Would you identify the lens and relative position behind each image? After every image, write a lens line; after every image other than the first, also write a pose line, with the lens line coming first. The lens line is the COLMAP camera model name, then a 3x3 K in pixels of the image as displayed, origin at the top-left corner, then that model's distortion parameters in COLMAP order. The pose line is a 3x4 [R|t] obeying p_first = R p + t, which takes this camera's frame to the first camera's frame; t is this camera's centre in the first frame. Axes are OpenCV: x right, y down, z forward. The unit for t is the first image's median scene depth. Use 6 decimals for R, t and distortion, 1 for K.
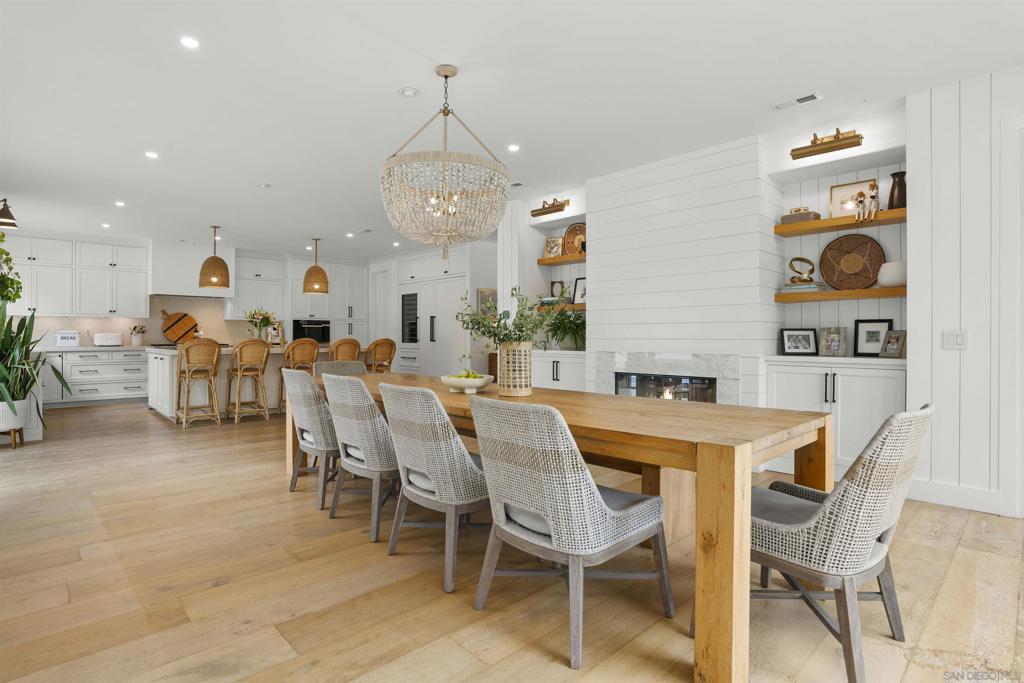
lens RADIAL K [[516.0, 0, 496.3], [0, 516.0, 332.1], [0, 0, 1]] dist [-0.039478, 0.015060]
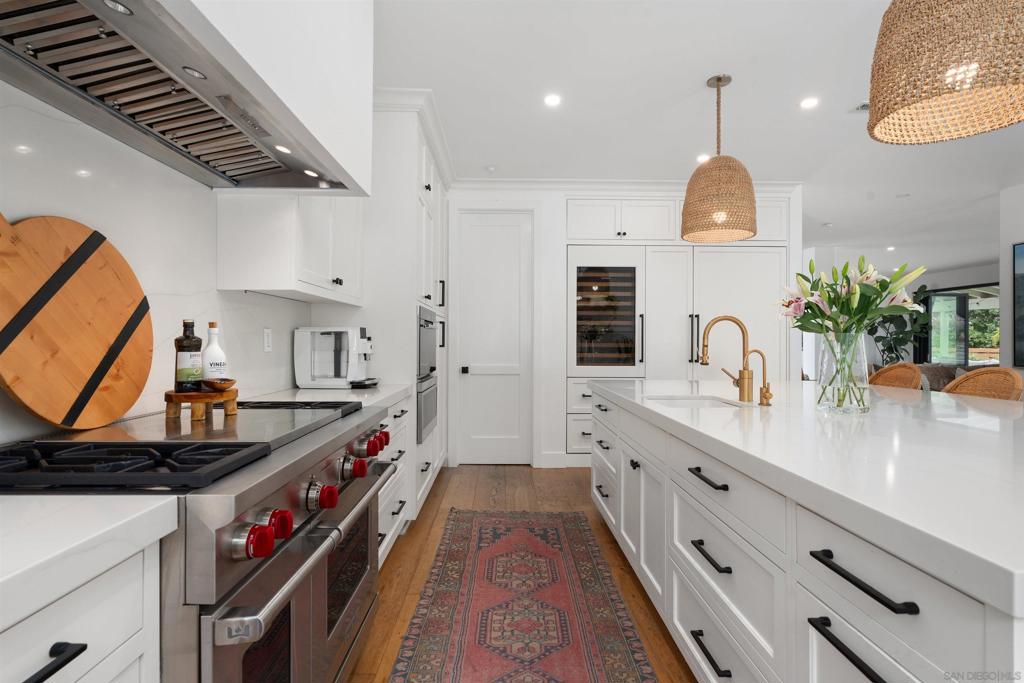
lens RADIAL K [[516.0, 0, 531.3], [0, 516.0, 334.6], [0, 0, 1]] dist [-0.039478, 0.015060]
pose [[0.637047, 0.011693, 0.770736, -0.662461], [-0.008769, 0.999930, -0.007923, -0.004758], [-0.770775, -0.001711, 0.637105, 0.822456]]
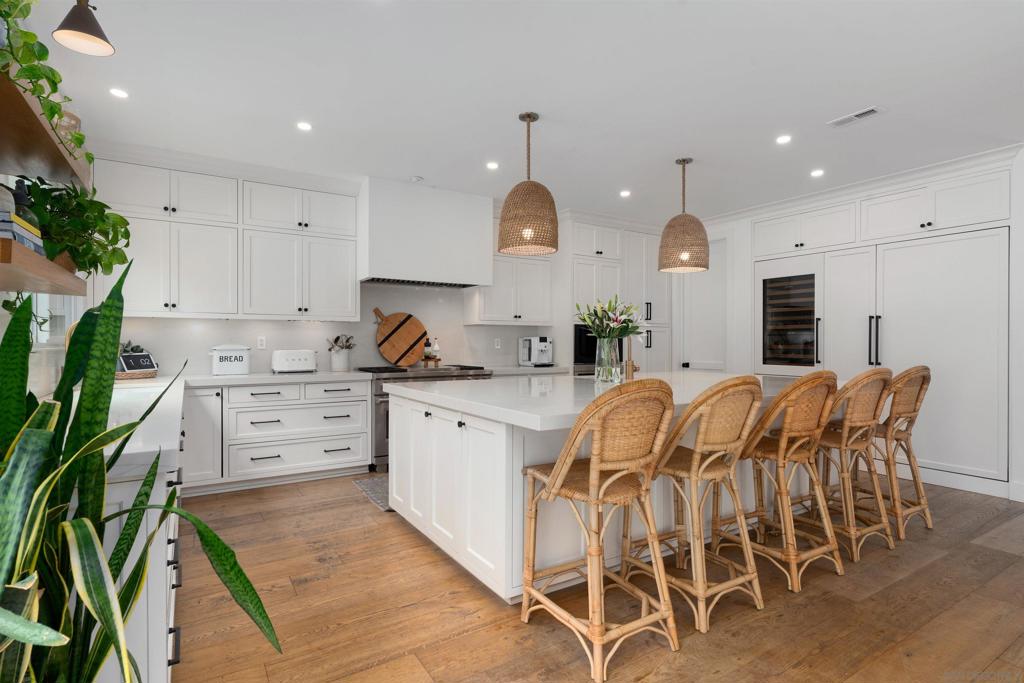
lens RADIAL K [[516.0, 0, 511.2], [0, 516.0, 341.3], [0, 0, 1]] dist [-0.039478, 0.015060]
pose [[0.983100, 0.000491, -0.183070, -0.398529], [0.000334, 0.999990, 0.004475, -0.008269], [0.183070, -0.004460, 0.983090, 0.455901]]
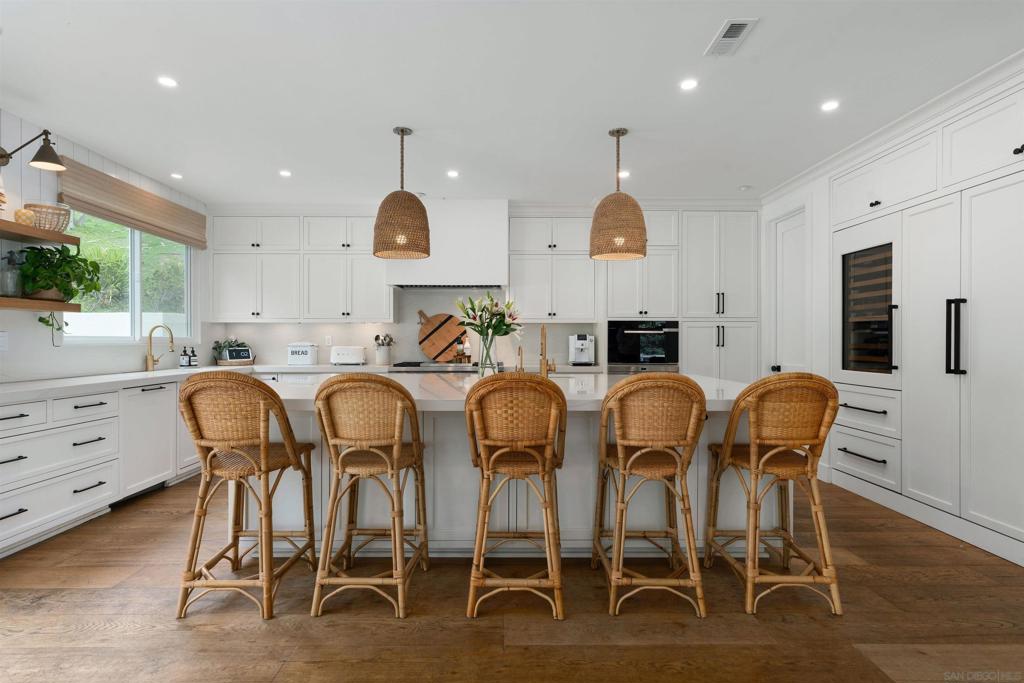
lens RADIAL K [[516.0, 0, 506.3], [0, 516.0, 342.7], [0, 0, 1]] dist [-0.039478, 0.015060]
pose [[0.743383, 0.002592, -0.668861, -0.124348], [0.004230, 0.999954, 0.008576, -0.006674], [0.668853, -0.009205, 0.743338, 0.578656]]
